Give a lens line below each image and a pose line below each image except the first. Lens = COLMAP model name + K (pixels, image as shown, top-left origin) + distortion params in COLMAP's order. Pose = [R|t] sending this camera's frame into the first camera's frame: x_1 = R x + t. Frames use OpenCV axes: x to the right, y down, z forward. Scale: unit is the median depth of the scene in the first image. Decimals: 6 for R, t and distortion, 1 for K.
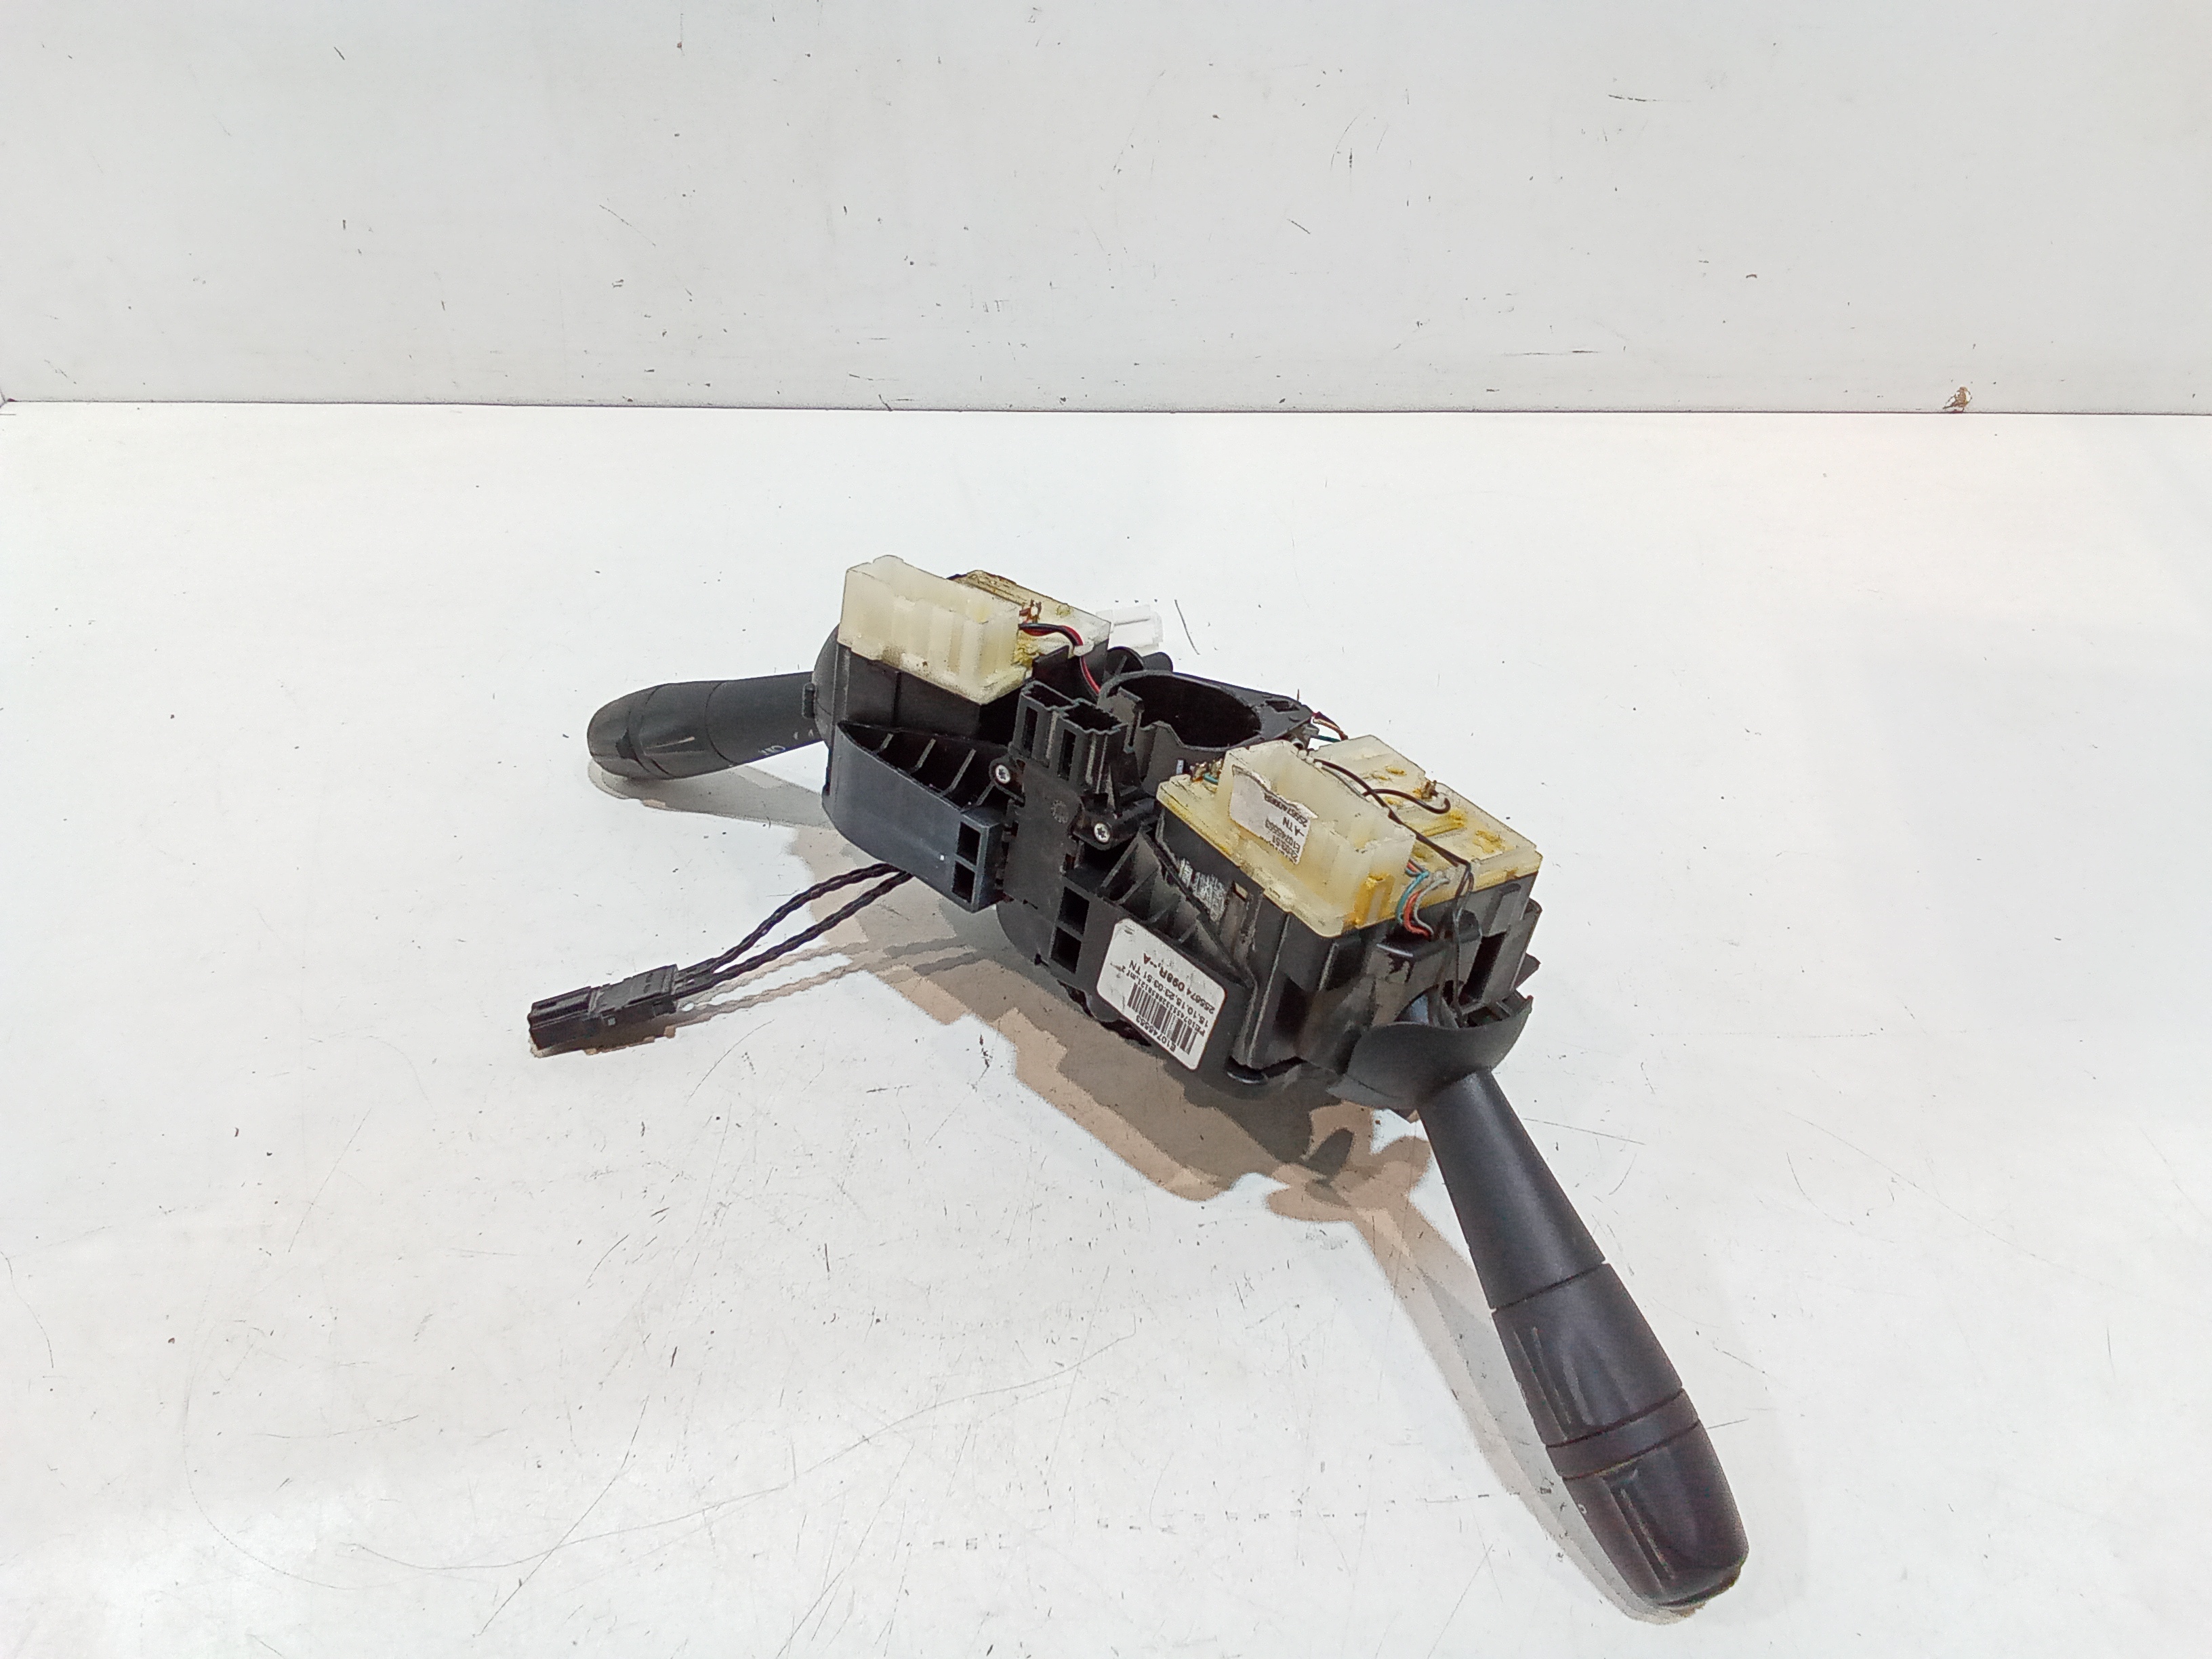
lens RADIAL K [[1477.3, 0, 1101.6], [0, 1477.3, 831.2], [0, 0, 1]] dist [0.074912, -0.074781]
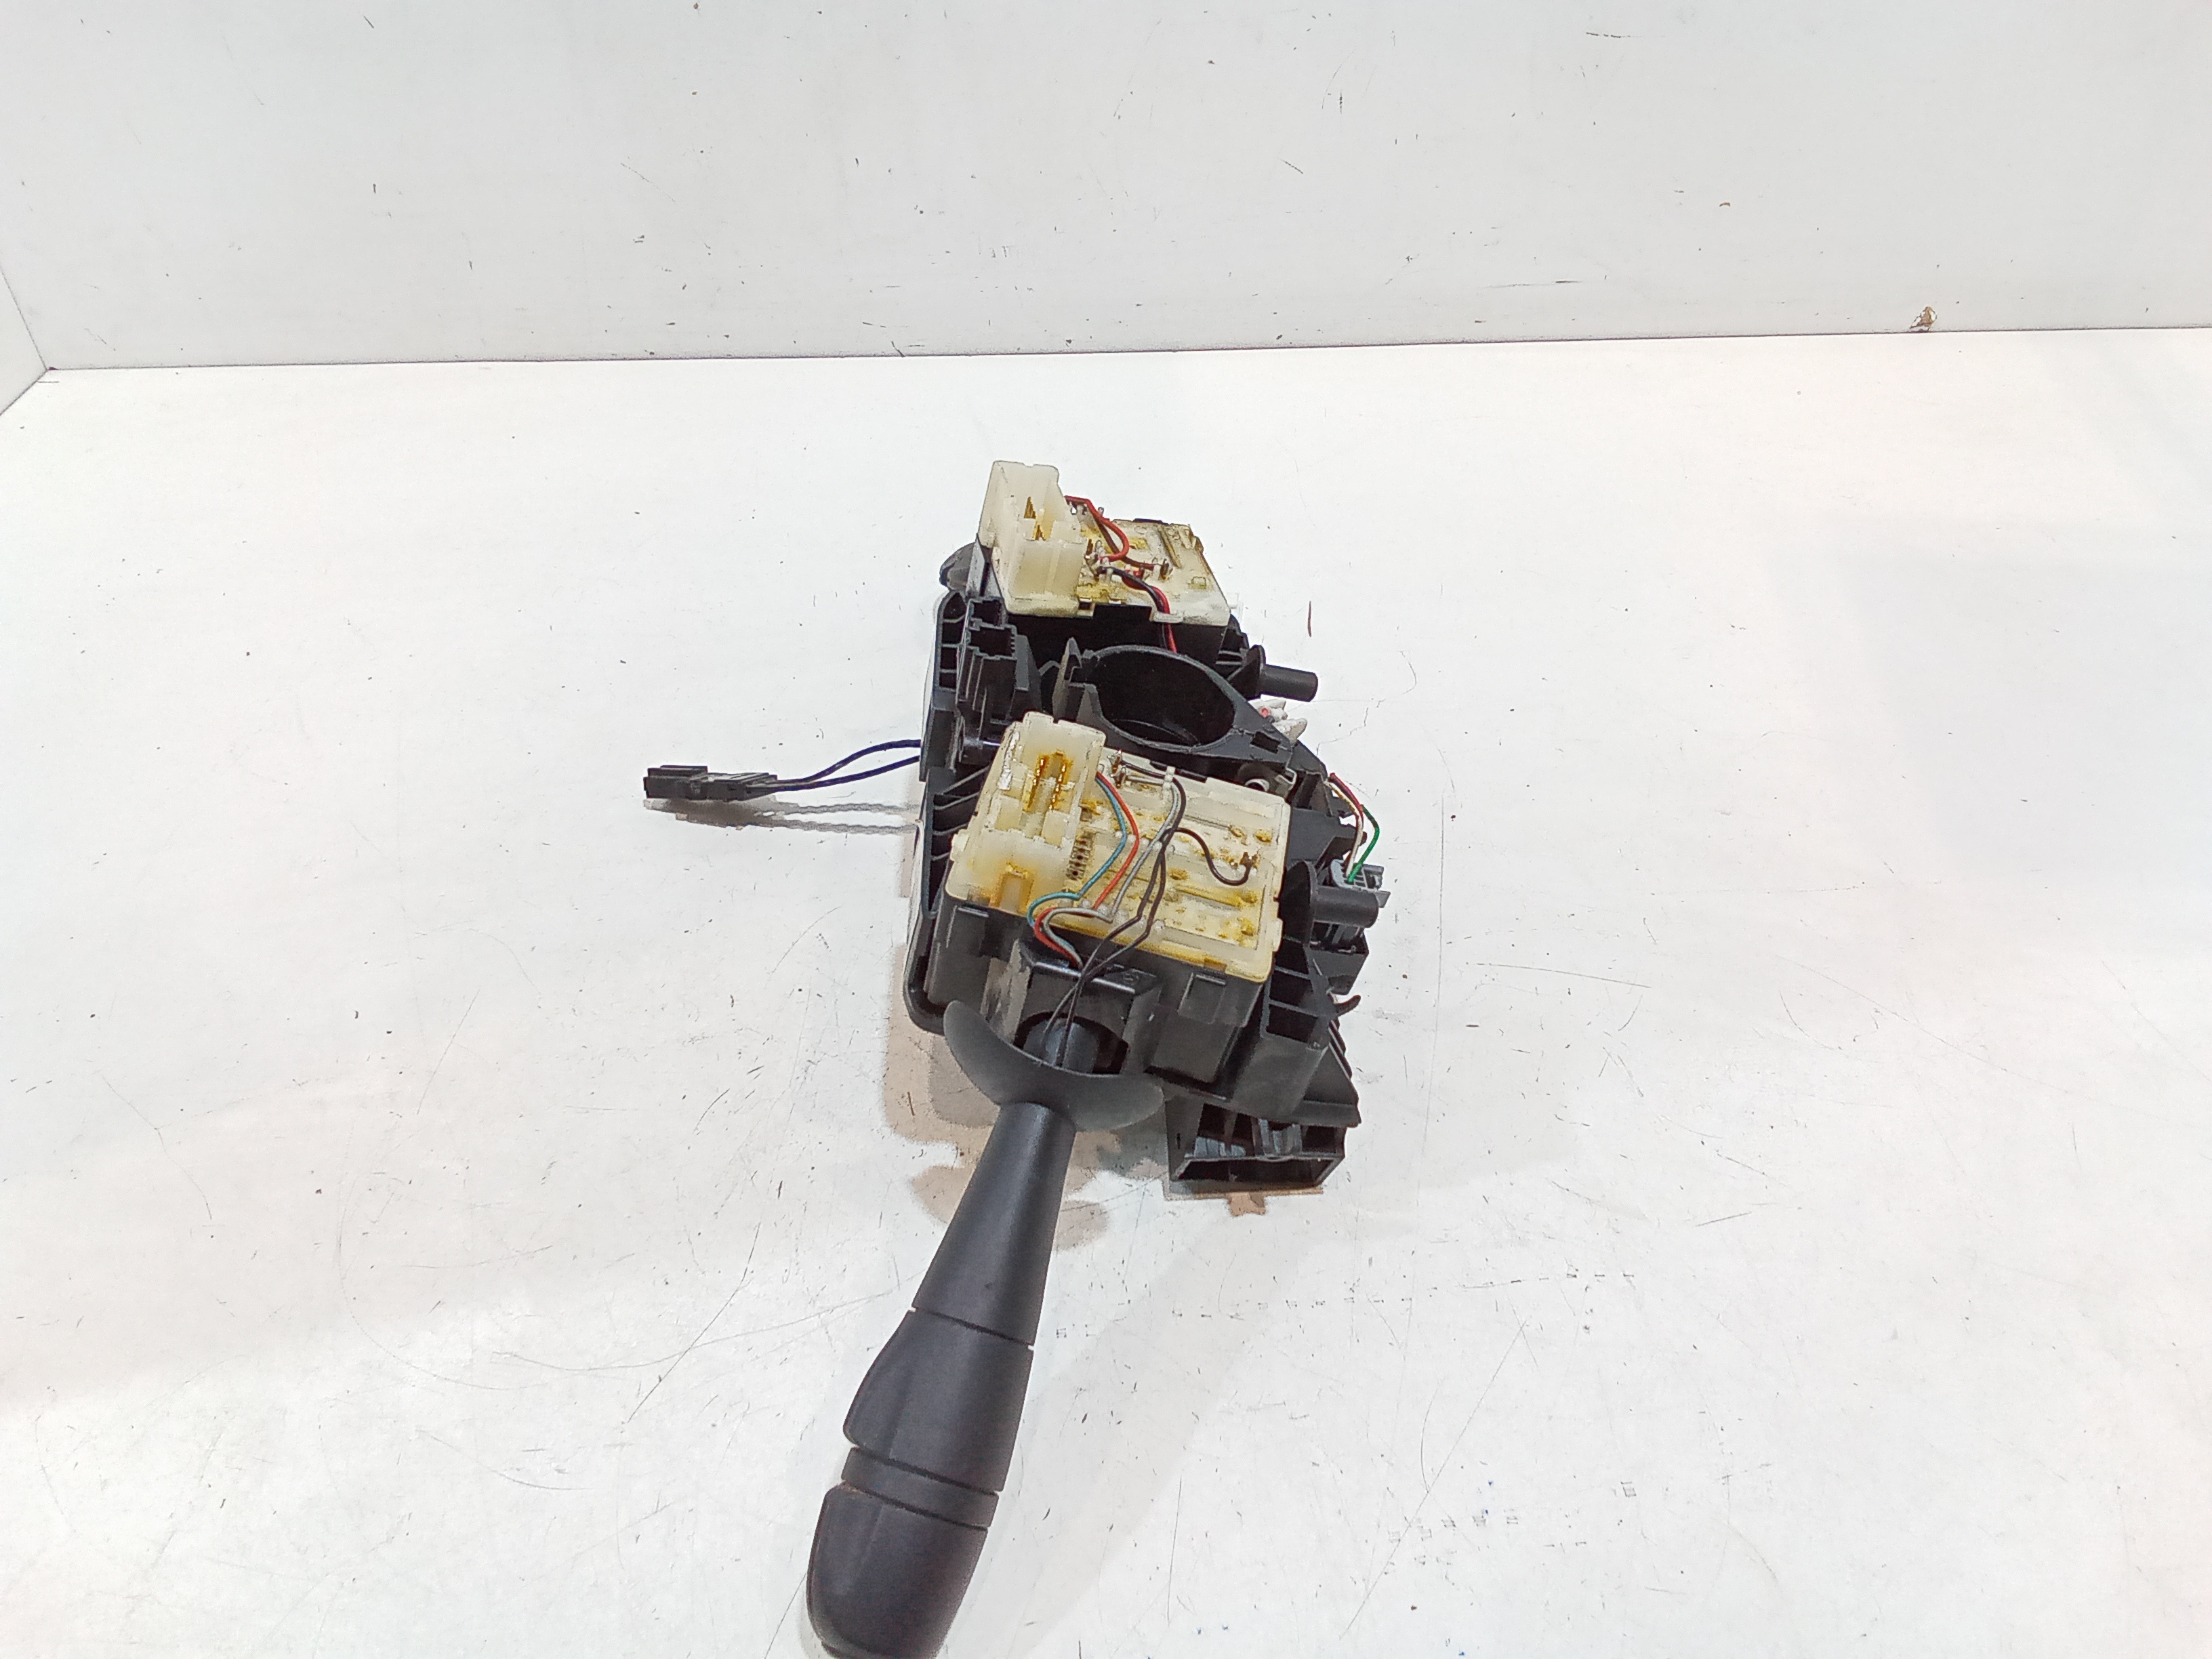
lens RADIAL K [[1486.5, 0, 1103.2], [0, 1486.5, 820.4], [0, 0, 1]] dist [0.083528, -0.088626]
pose [[0.999459, -0.030686, 0.011810, -0.046248], [0.030592, 0.999499, 0.008092, 0.068708], [-0.012052, -0.007726, 0.999898, -0.095343]]
